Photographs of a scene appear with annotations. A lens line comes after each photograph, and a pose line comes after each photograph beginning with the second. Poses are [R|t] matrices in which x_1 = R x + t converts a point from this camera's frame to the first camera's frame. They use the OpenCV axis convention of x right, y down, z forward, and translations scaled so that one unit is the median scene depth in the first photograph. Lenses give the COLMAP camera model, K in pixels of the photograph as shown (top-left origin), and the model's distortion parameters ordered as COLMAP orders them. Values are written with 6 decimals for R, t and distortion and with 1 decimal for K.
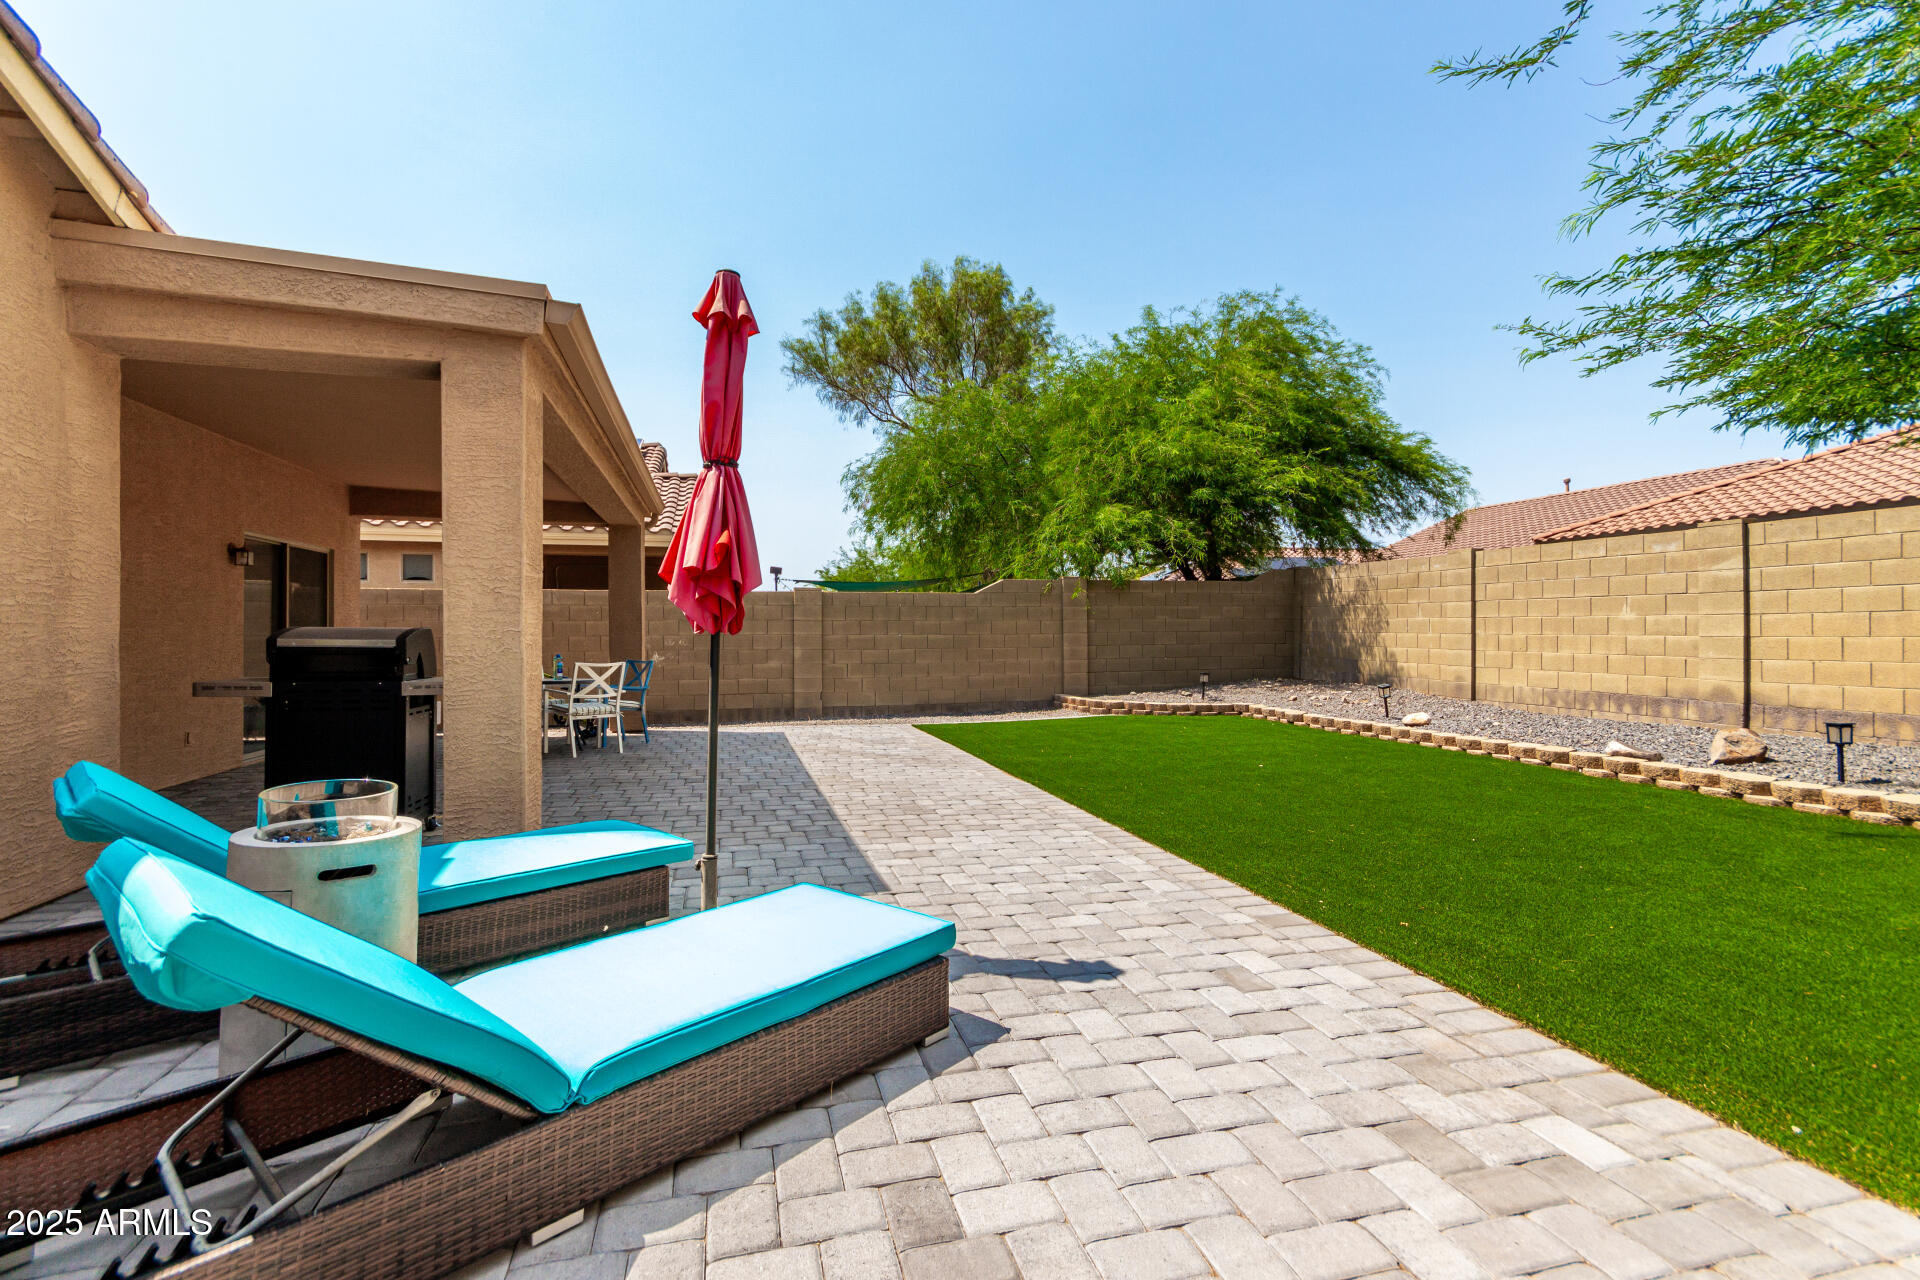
lens RADIAL K [[881.9, 0, 975.9], [0, 881.9, 640.8], [0, 0, 1]] dist [-0.002457, 0.000329]
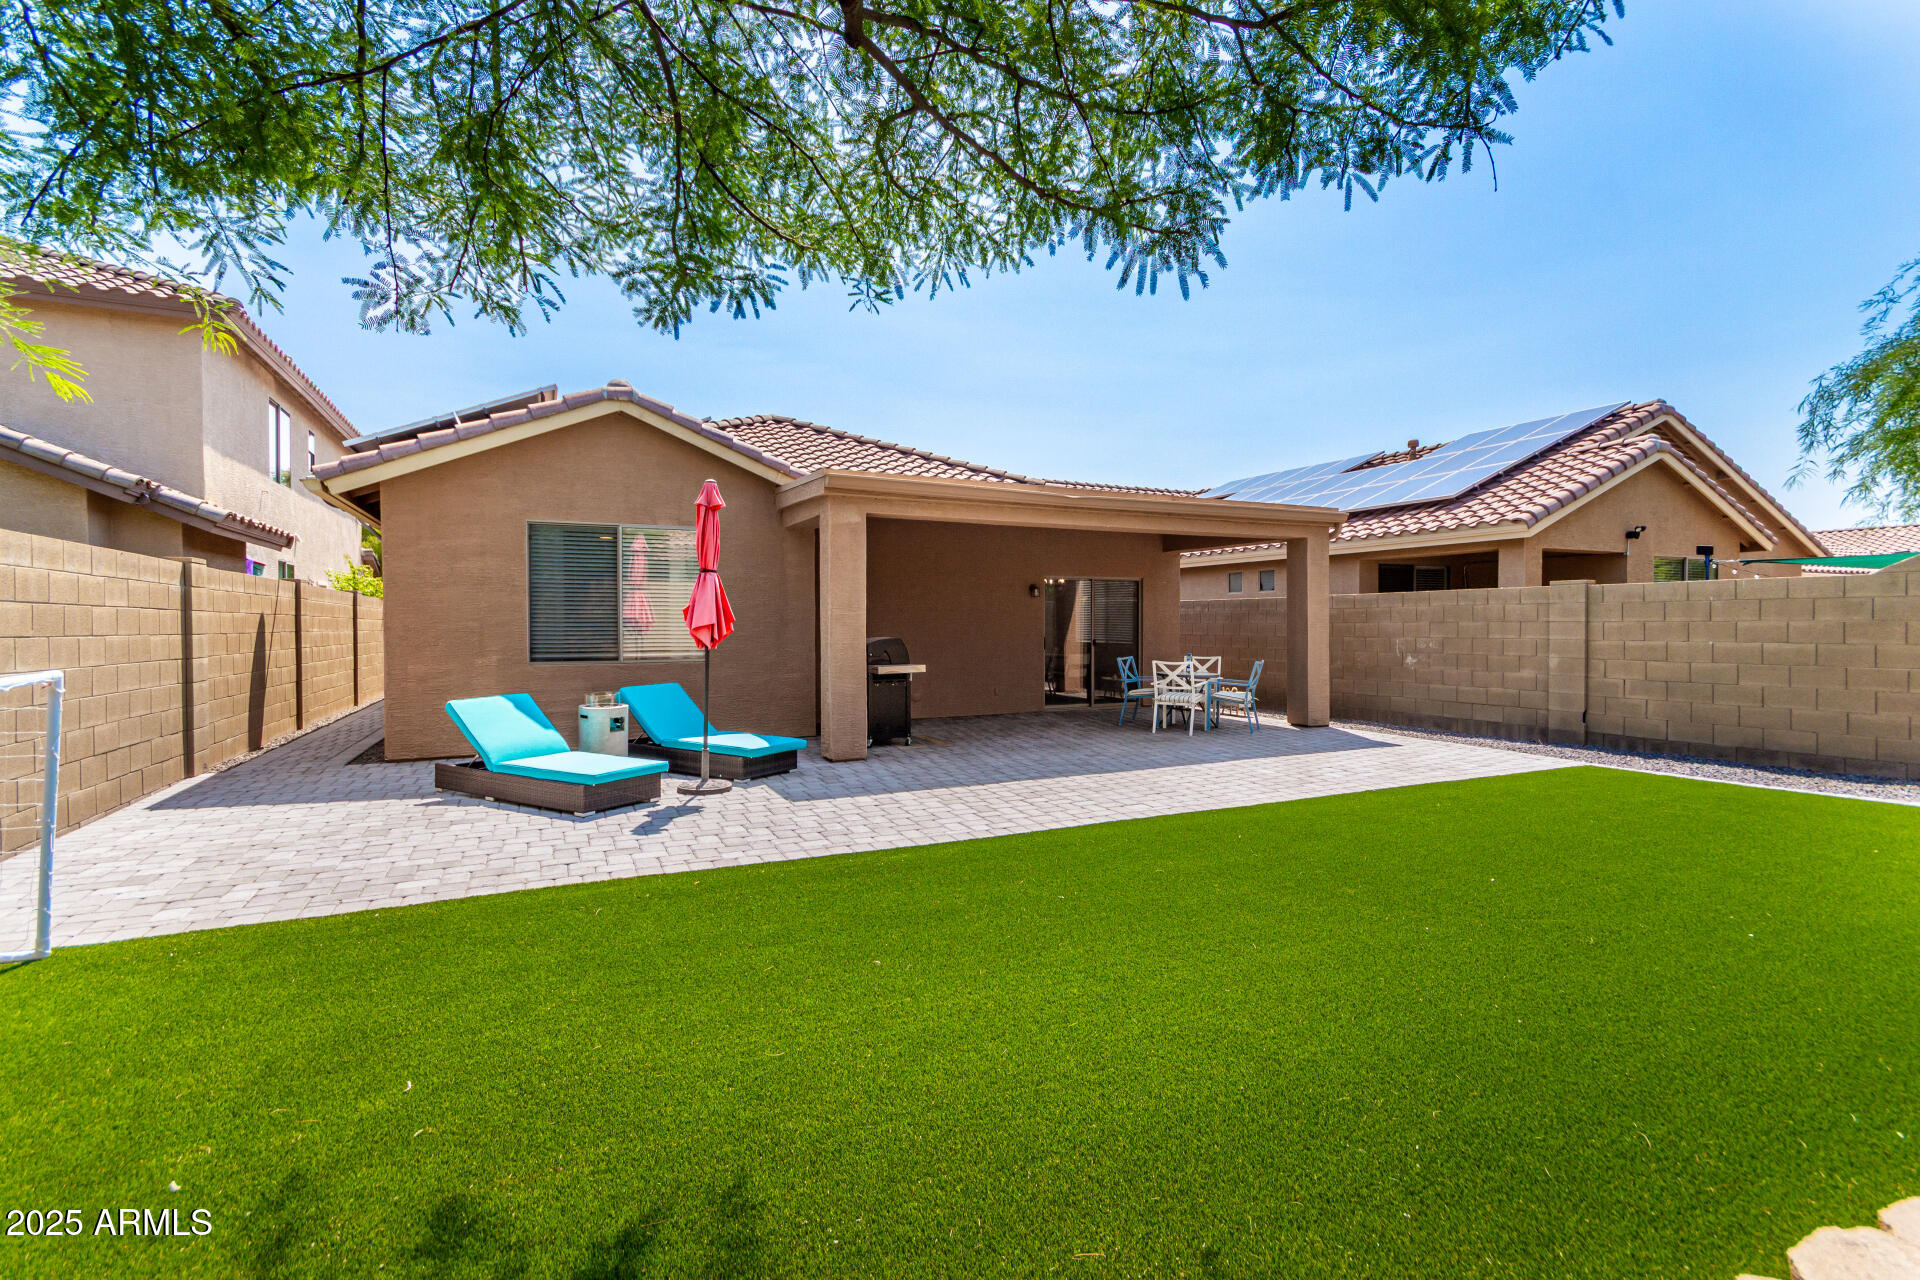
lens RADIAL K [[881.9, 0, 964.7], [0, 881.9, 636.9], [0, 0, 1]] dist [-0.002457, 0.000329]
pose [[0.167578, 0.018309, -0.985689, 0.594608], [-0.005191, 0.999830, 0.017690, -0.024181], [0.985845, 0.002153, 0.167645, 0.383578]]
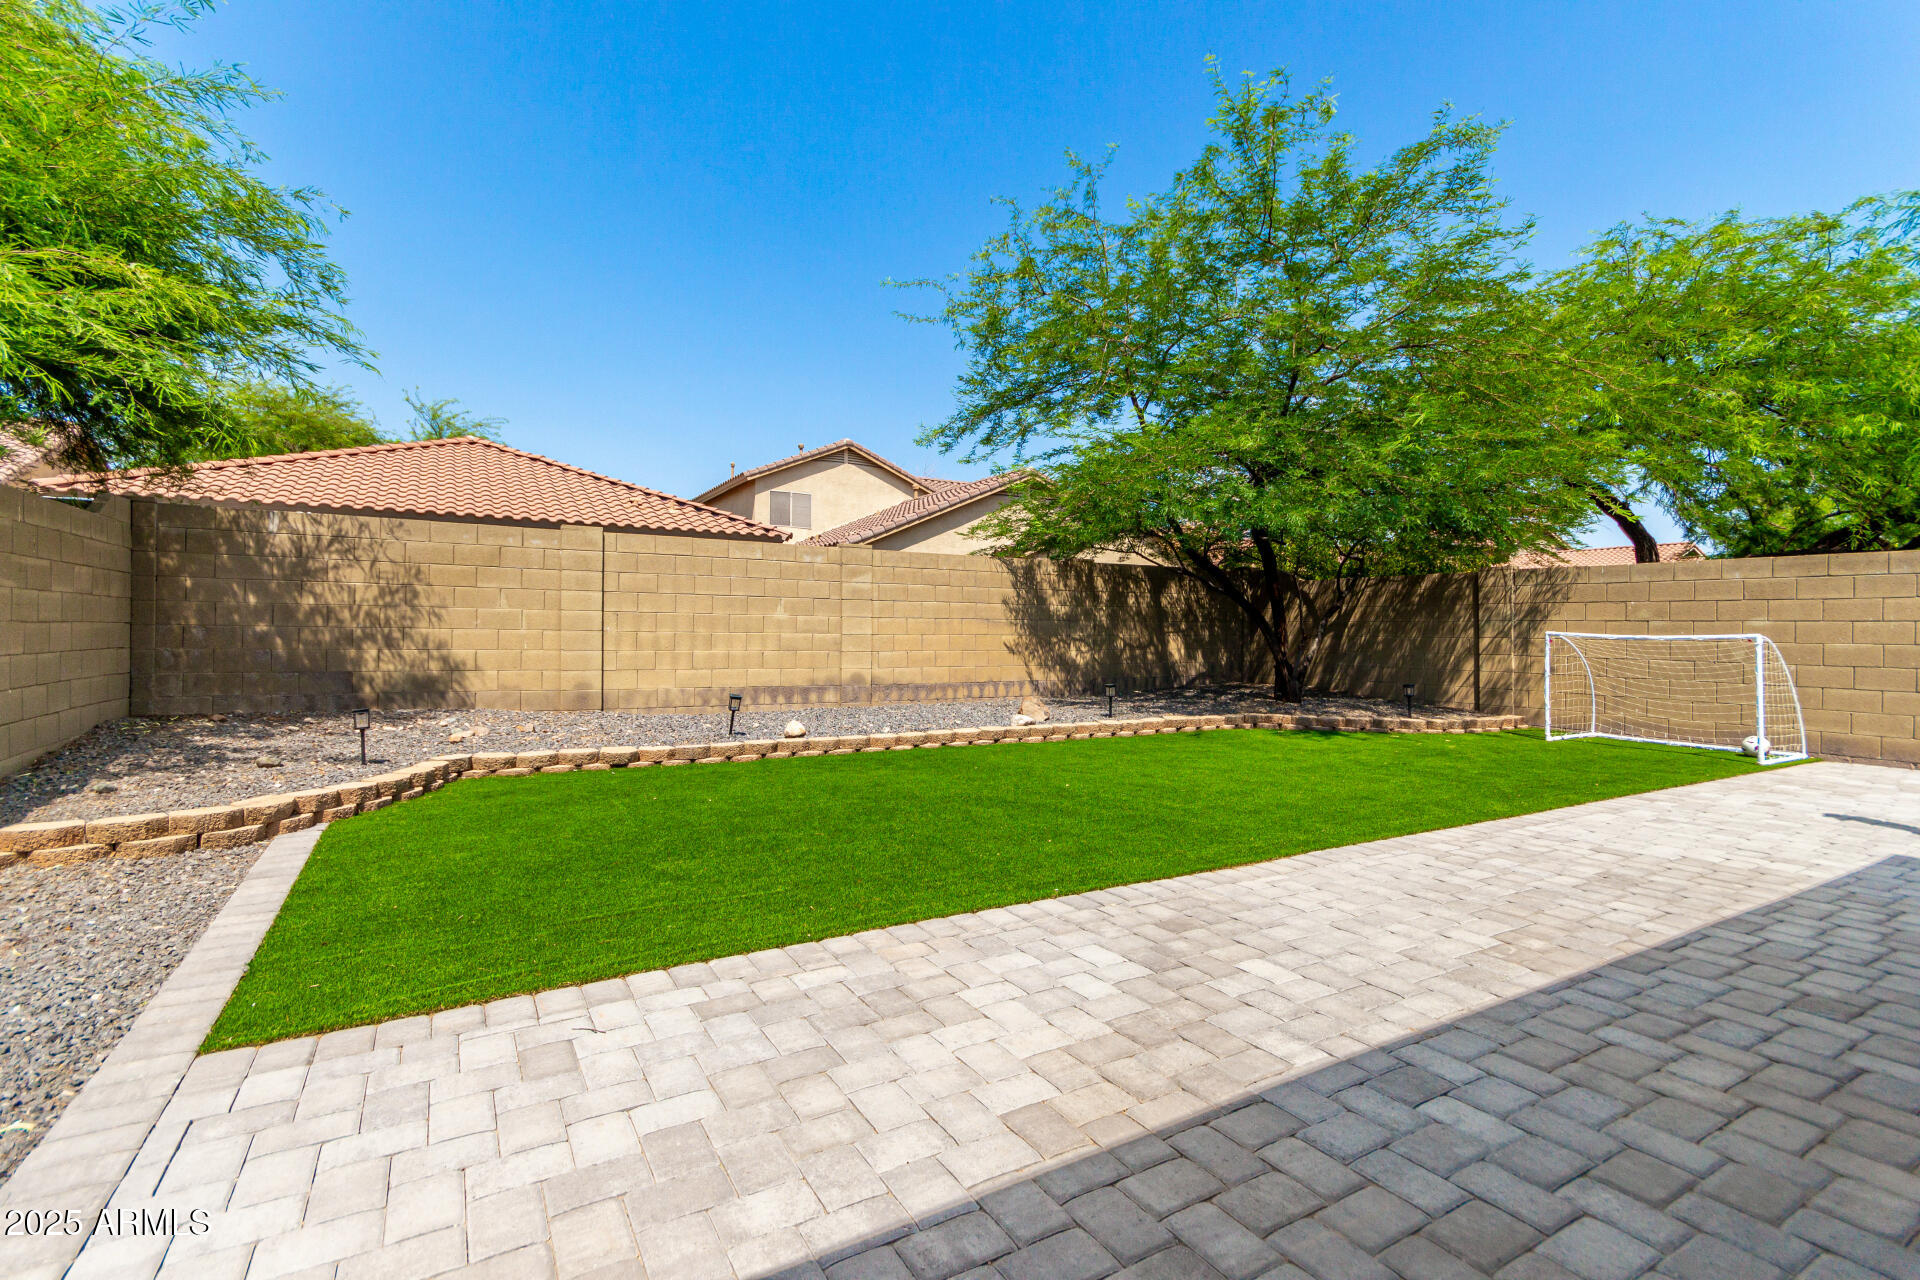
lens RADIAL K [[881.9, 0, 961.5], [0, 881.9, 632.6], [0, 0, 1]] dist [-0.002457, 0.000329]
pose [[-0.270384, 0.001990, 0.962751, -0.335624], [0.003486, 0.999993, -0.001088, -0.004130], [-0.962746, 0.003061, -0.270389, 0.928110]]
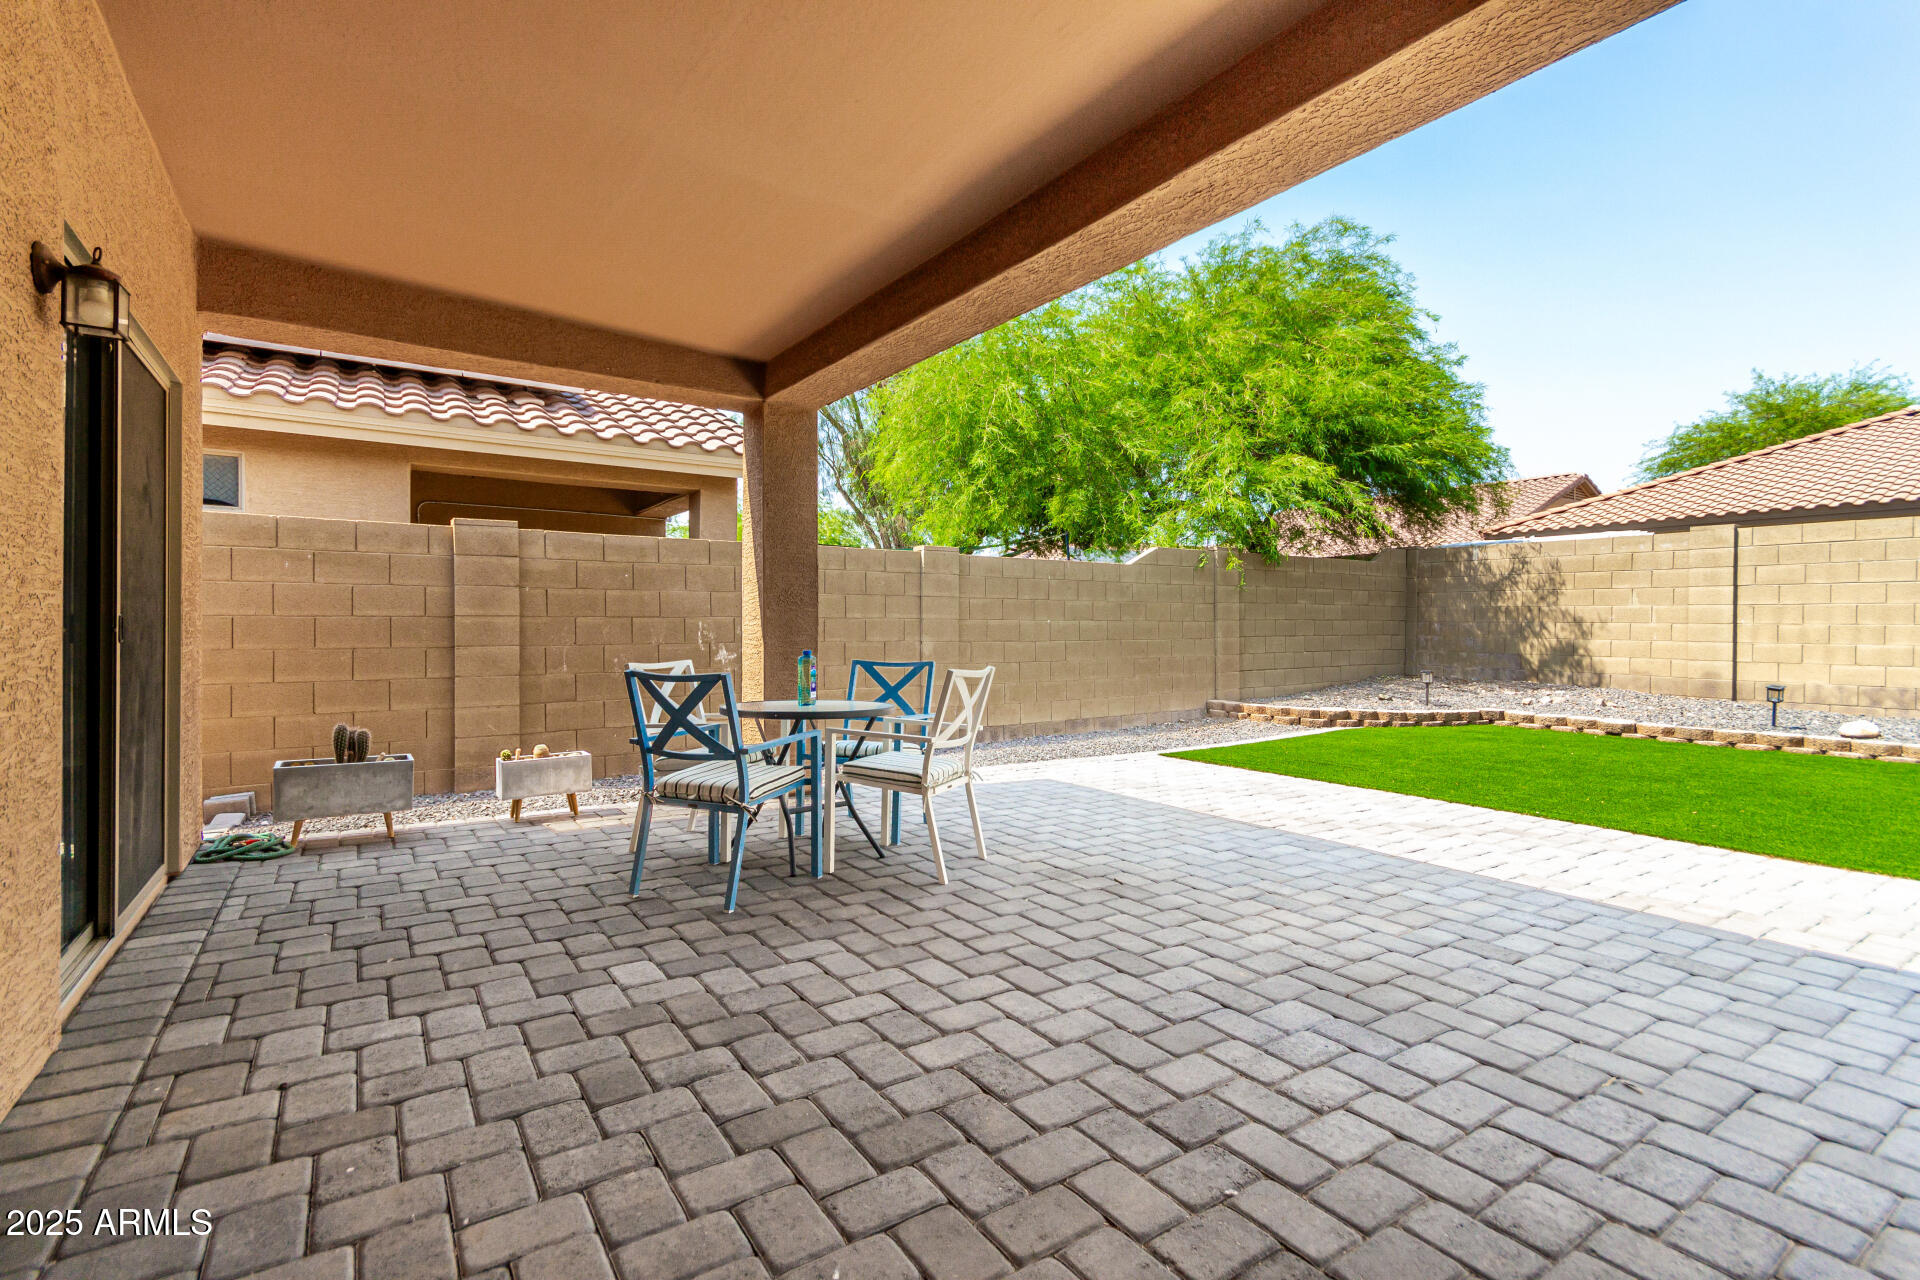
lens RADIAL K [[881.9, 0, 960.1], [0, 881.9, 634.9], [0, 0, 1]] dist [-0.002457, 0.000329]
pose [[0.945894, 0.003106, 0.324460, -0.448761], [-0.003279, 0.999995, -0.000015, 0.005966], [-0.324458, -0.001050, 0.945900, 0.443107]]
